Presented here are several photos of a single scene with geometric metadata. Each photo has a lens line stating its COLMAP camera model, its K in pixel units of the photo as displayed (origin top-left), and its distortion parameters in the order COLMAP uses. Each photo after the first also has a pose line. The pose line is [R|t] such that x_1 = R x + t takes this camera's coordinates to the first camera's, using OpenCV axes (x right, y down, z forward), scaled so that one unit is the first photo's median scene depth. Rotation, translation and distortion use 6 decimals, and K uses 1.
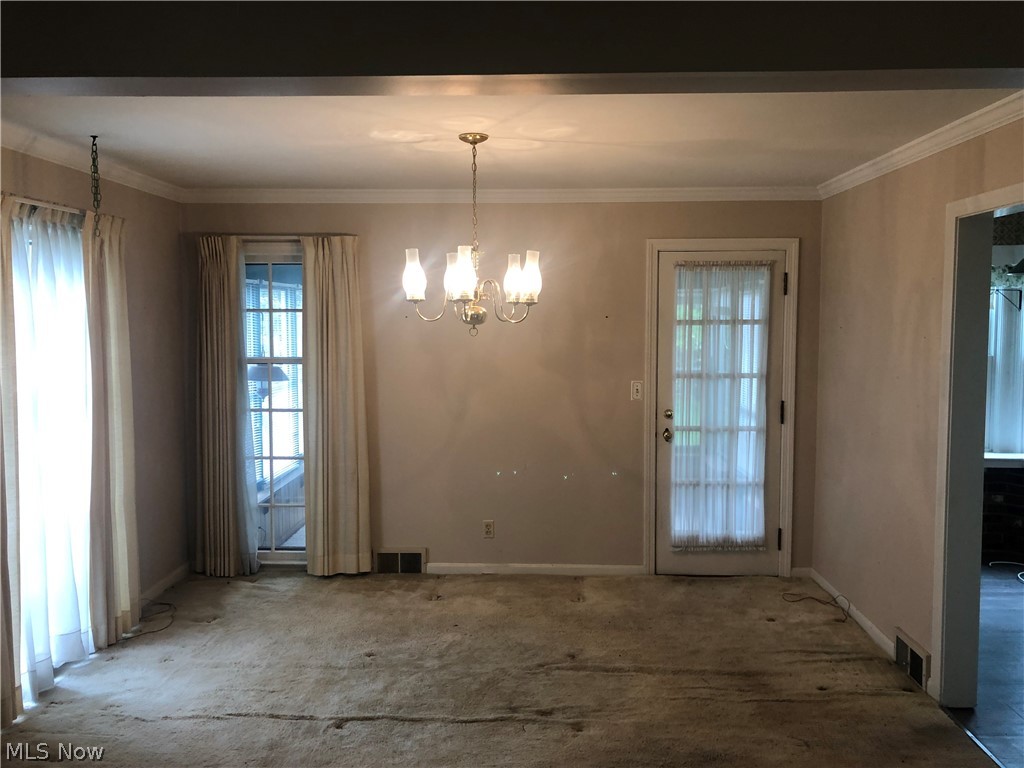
lens RADIAL K [[847.6, 0, 512.0], [0, 847.6, 382.2], [0, 0, 1]] dist [0.015263, 0.002724]
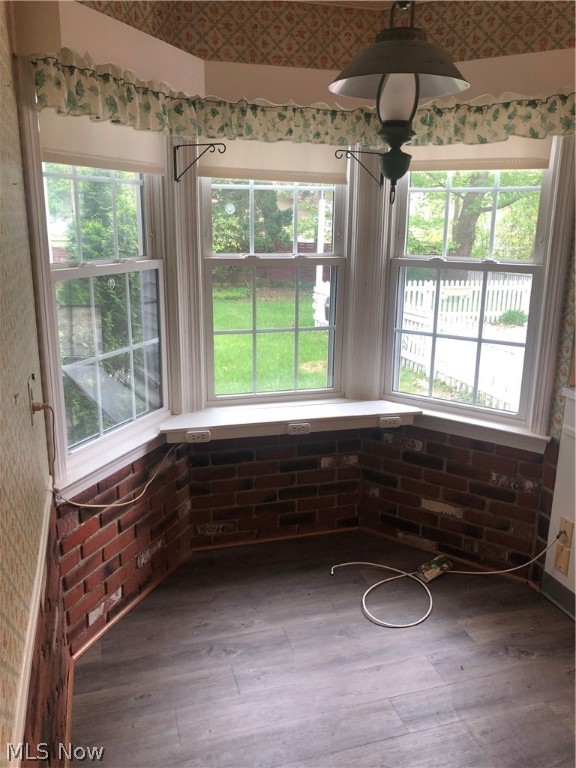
lens RADIAL K [[635.7, 0, 287.6], [0, 635.7, 383.1], [0, 0, 1]] dist [0.015263, 0.002724]
pose [[0.946168, -0.074966, 0.314874, 0.360705], [0.012629, 0.980619, 0.195518, -0.031944], [-0.323428, -0.181016, 0.928777, 0.539003]]
